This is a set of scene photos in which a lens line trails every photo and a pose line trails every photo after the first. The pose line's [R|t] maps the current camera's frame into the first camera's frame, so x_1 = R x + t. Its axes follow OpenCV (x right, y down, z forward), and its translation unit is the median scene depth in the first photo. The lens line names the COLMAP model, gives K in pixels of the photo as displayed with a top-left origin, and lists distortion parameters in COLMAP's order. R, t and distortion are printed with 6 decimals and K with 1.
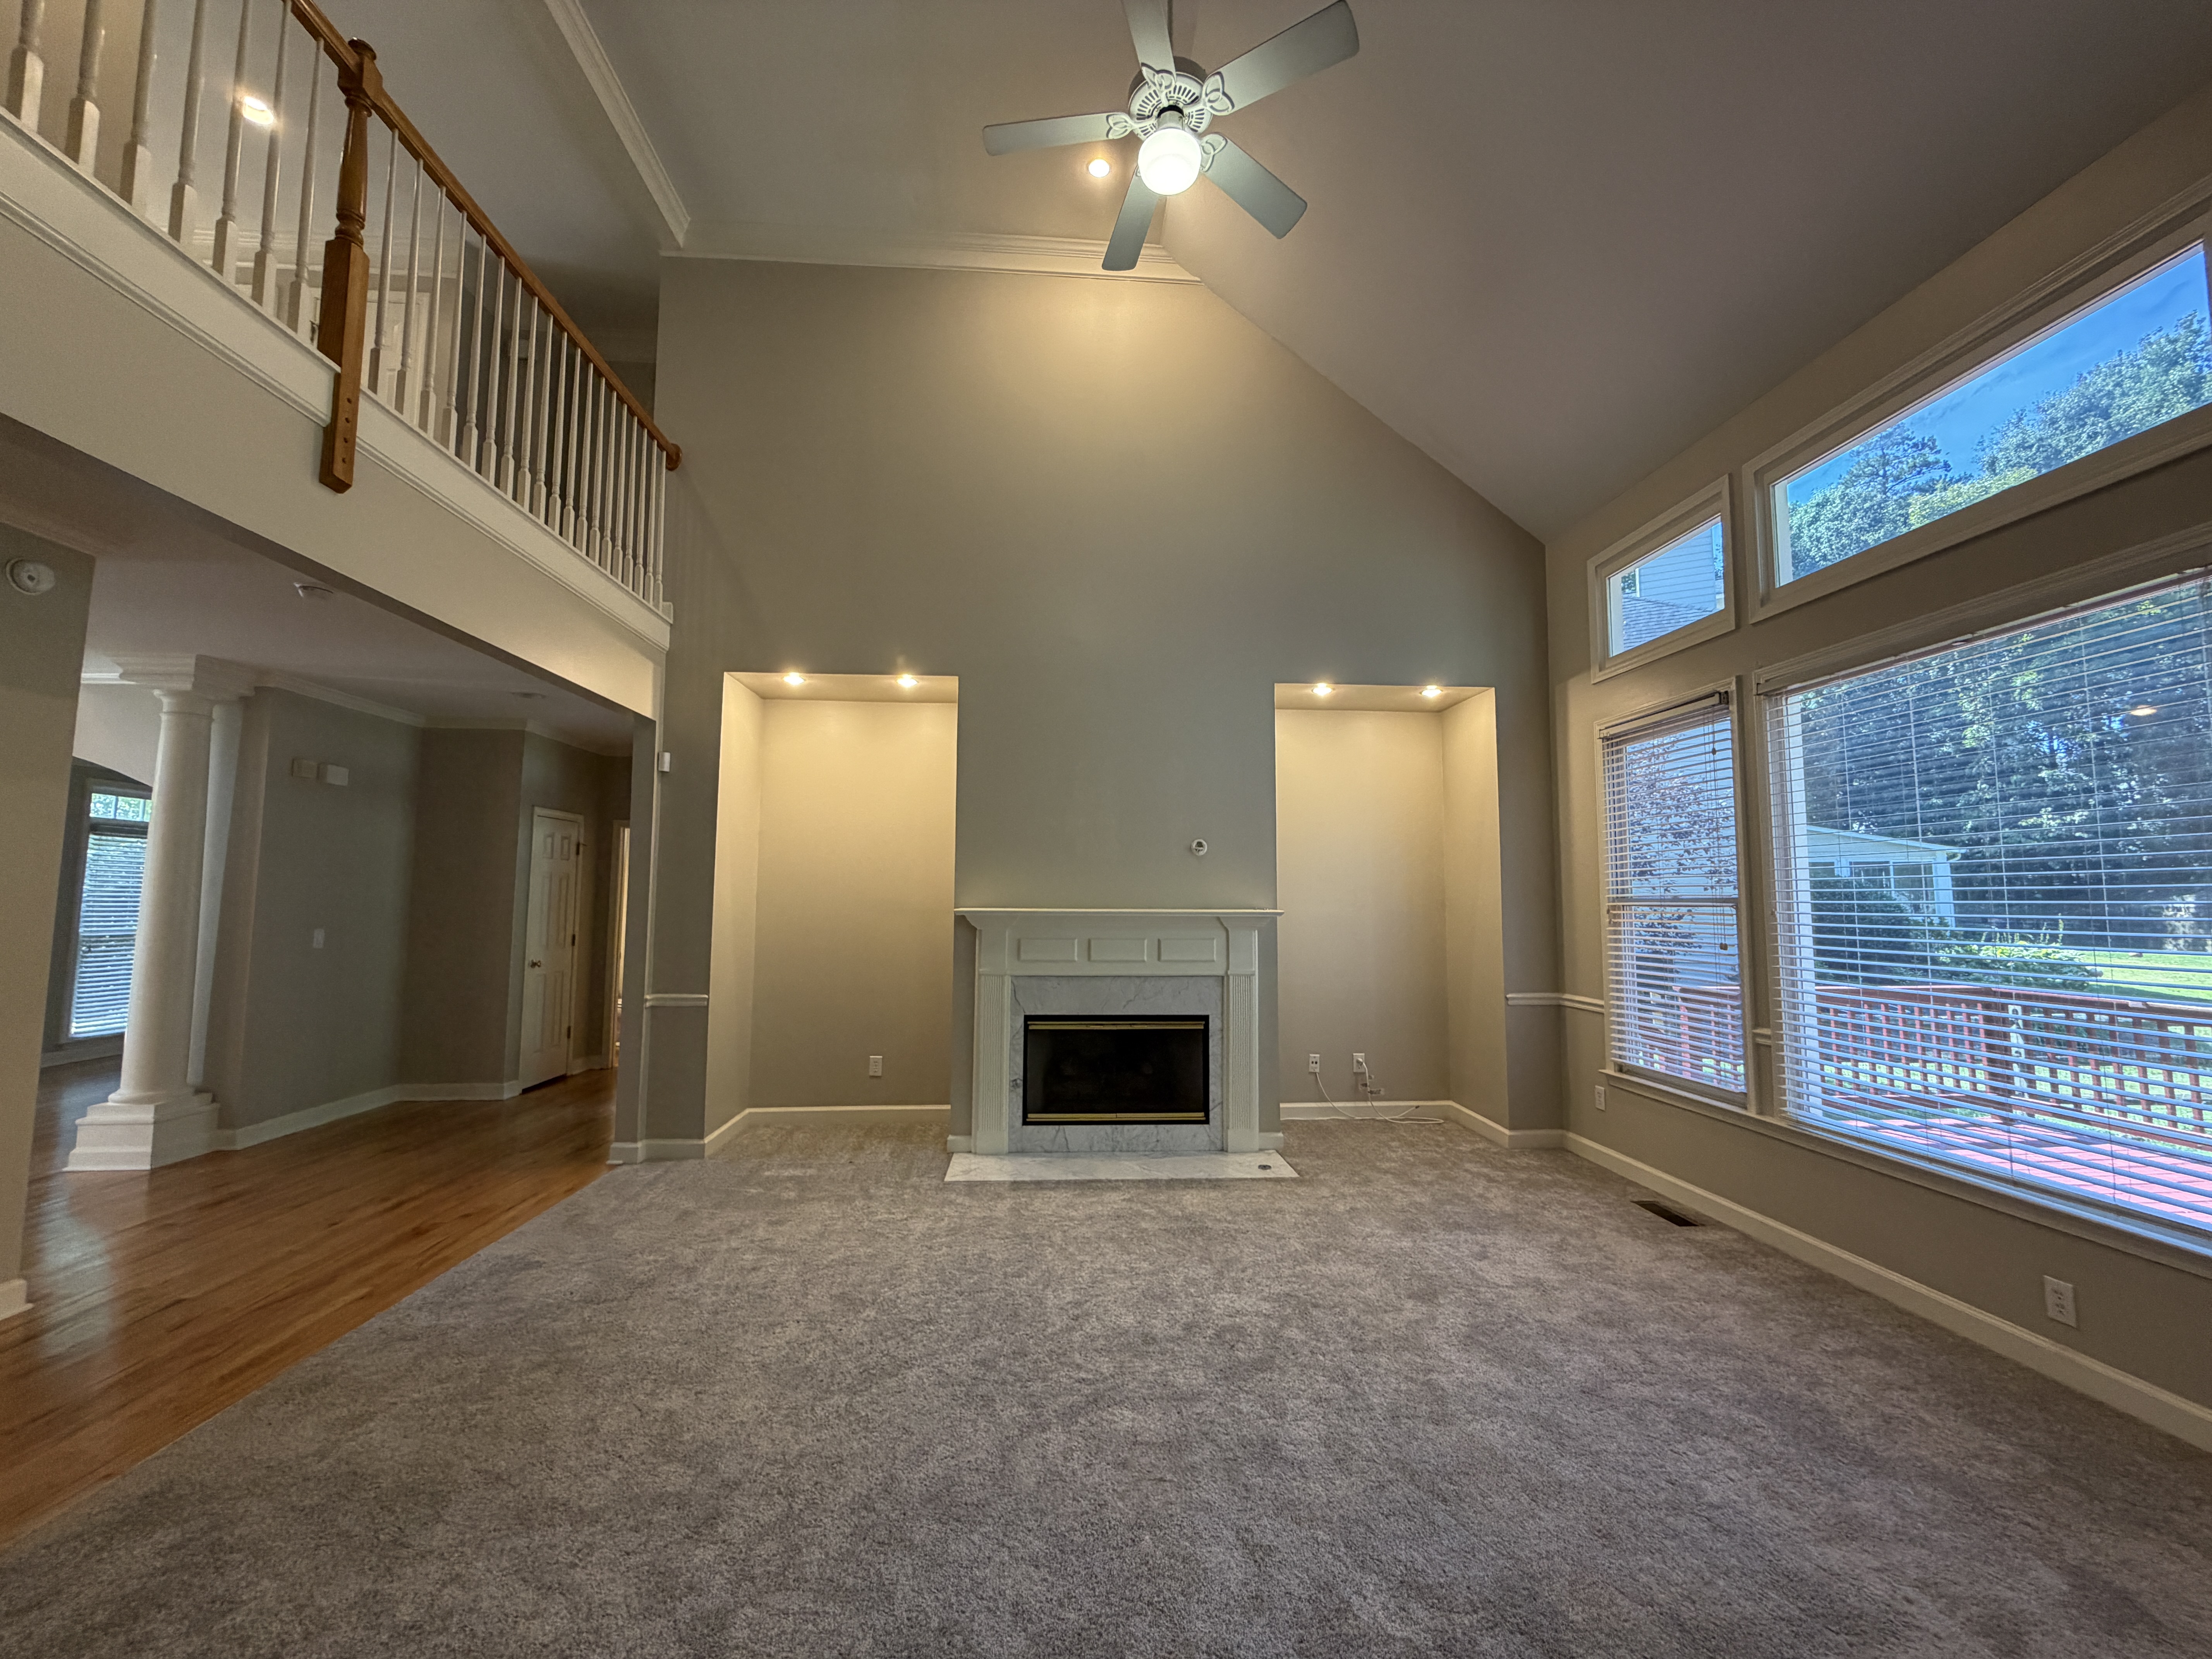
lens RADIAL K [[882.8, 0, 1098.9], [0, 882.8, 828.8], [0, 0, 1]] dist [0.001707, -0.000170]
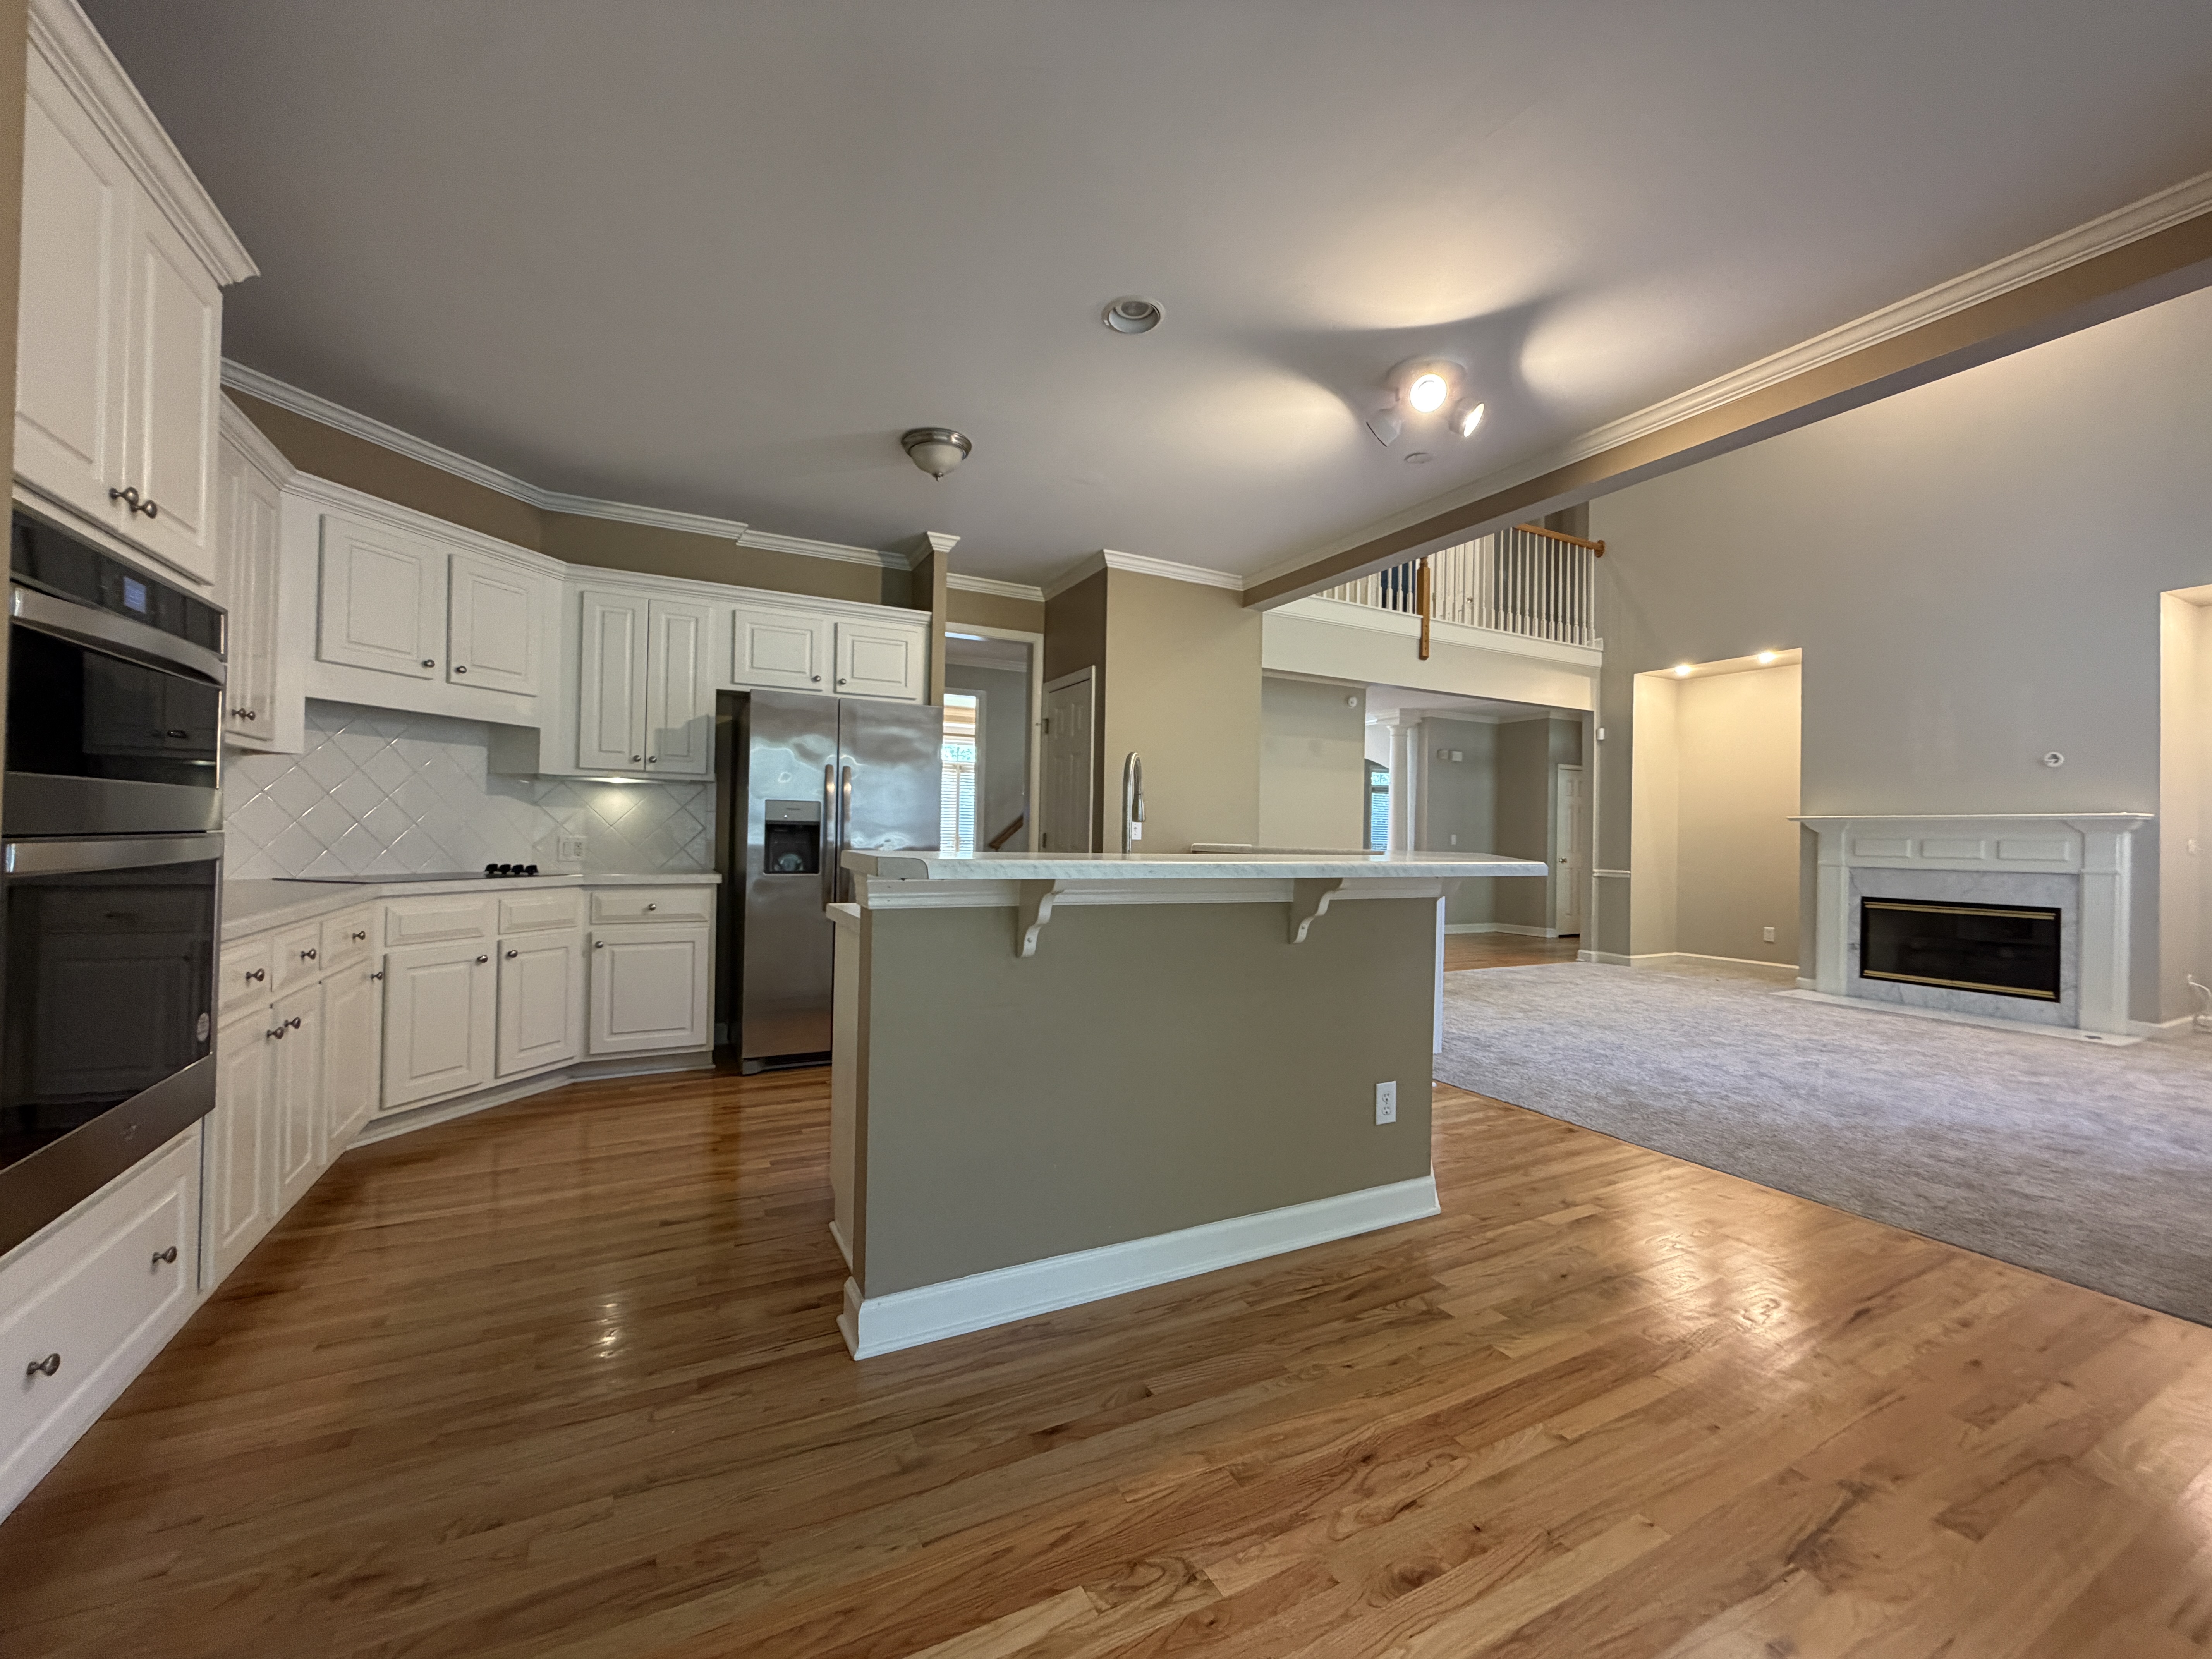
lens RADIAL K [[882.8, 0, 1105.2], [0, 882.8, 828.2], [0, 0, 1]] dist [0.001707, -0.000170]
pose [[0.410119, -0.007514, -0.912001, 0.662371], [0.061201, 0.997939, 0.019300, 0.013370], [0.909976, -0.063731, 0.409734, -0.571729]]
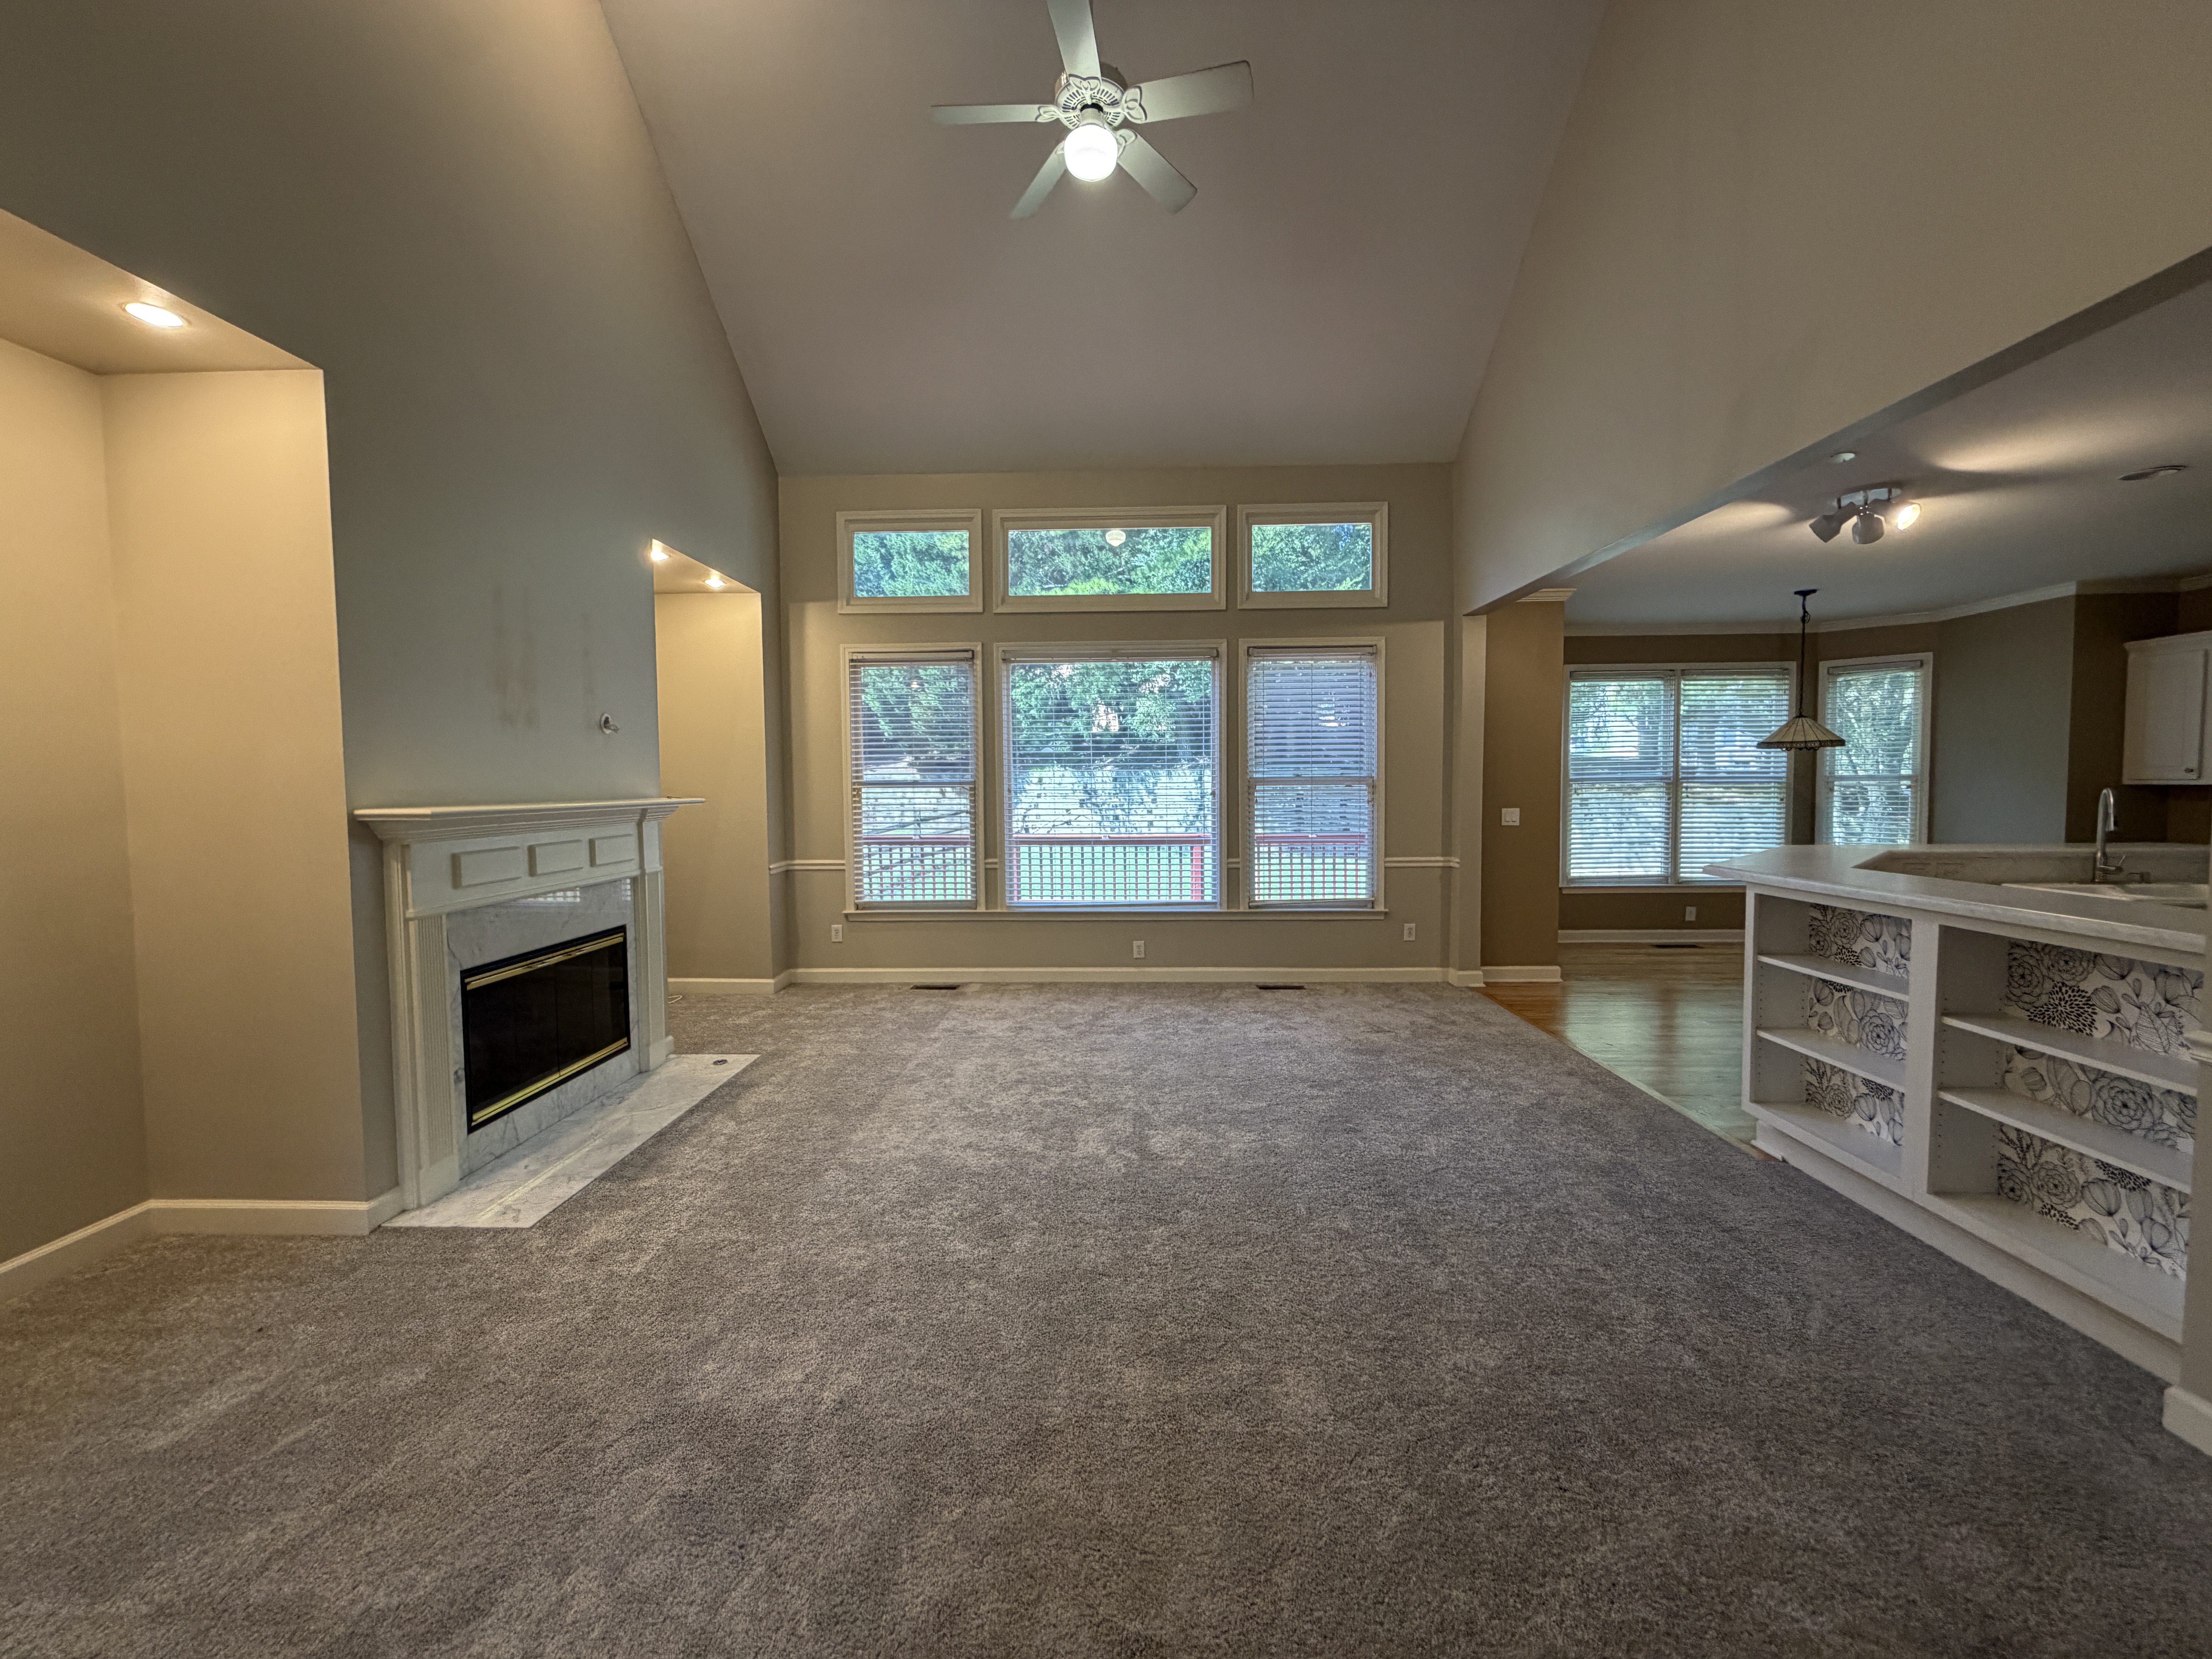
lens RADIAL K [[882.8, 0, 1095.9], [0, 882.8, 830.6], [0, 0, 1]] dist [0.001707, -0.000170]
pose [[0.090129, -0.059057, 0.994178, -0.674492], [-0.071785, 0.995259, 0.065629, 0.035467], [-0.993340, -0.077282, 0.085462, 0.495953]]
